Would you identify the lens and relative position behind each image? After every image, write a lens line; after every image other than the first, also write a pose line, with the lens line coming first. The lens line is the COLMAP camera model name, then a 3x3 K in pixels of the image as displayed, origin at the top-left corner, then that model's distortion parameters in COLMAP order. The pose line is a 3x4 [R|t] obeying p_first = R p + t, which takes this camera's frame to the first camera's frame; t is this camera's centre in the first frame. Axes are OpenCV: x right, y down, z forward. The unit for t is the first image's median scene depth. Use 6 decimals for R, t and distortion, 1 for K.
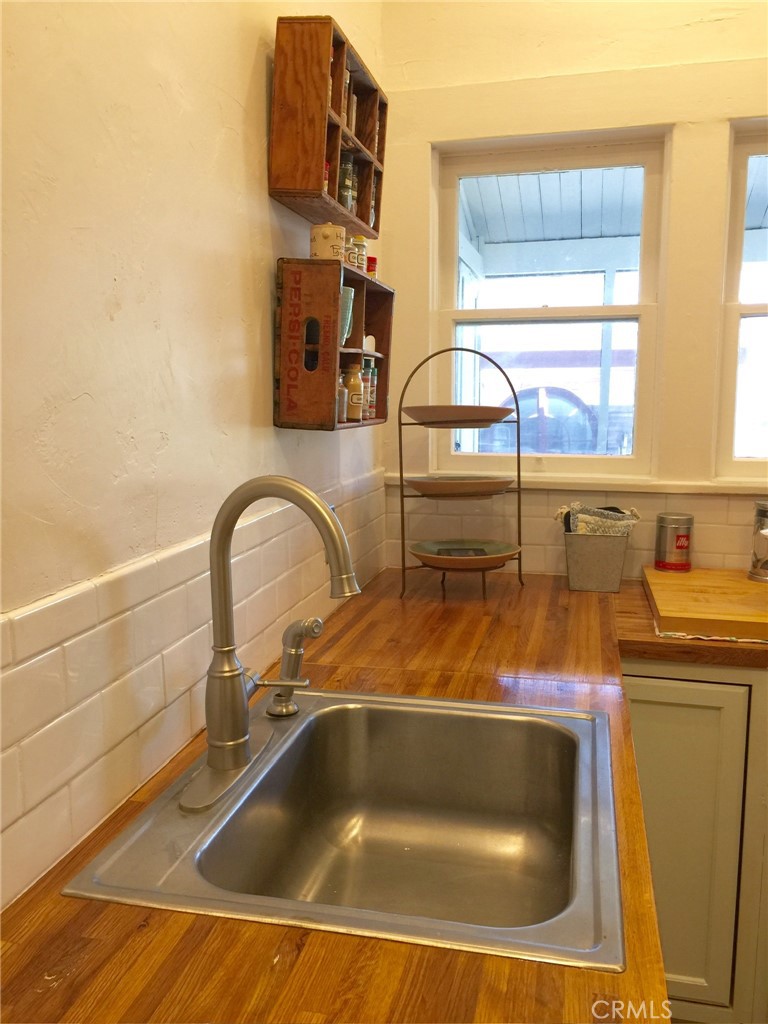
lens RADIAL K [[887.9, 0, 382.2], [0, 887.9, 517.3], [0, 0, 1]] dist [0.079260, -0.102719]
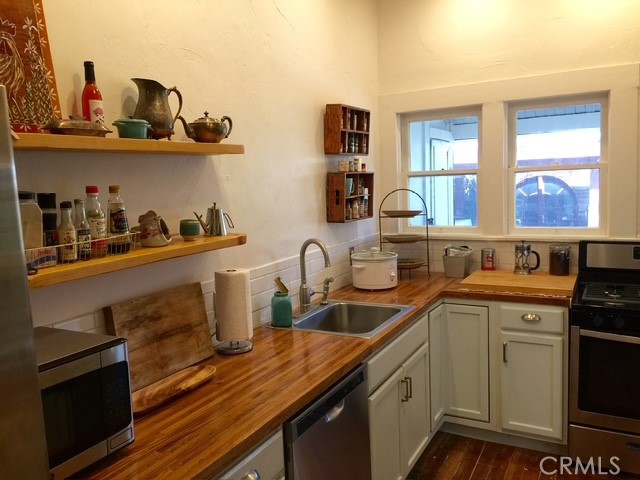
lens RADIAL K [[555.0, 0, 316.4], [0, 555.0, 237.9], [0, 0, 1]] dist [0.079260, -0.102719]
pose [[0.965351, -0.007790, -0.260839, 0.304277], [-0.000276, 0.999523, -0.030871, 0.017422], [0.260955, 0.029873, 0.964889, -0.803030]]
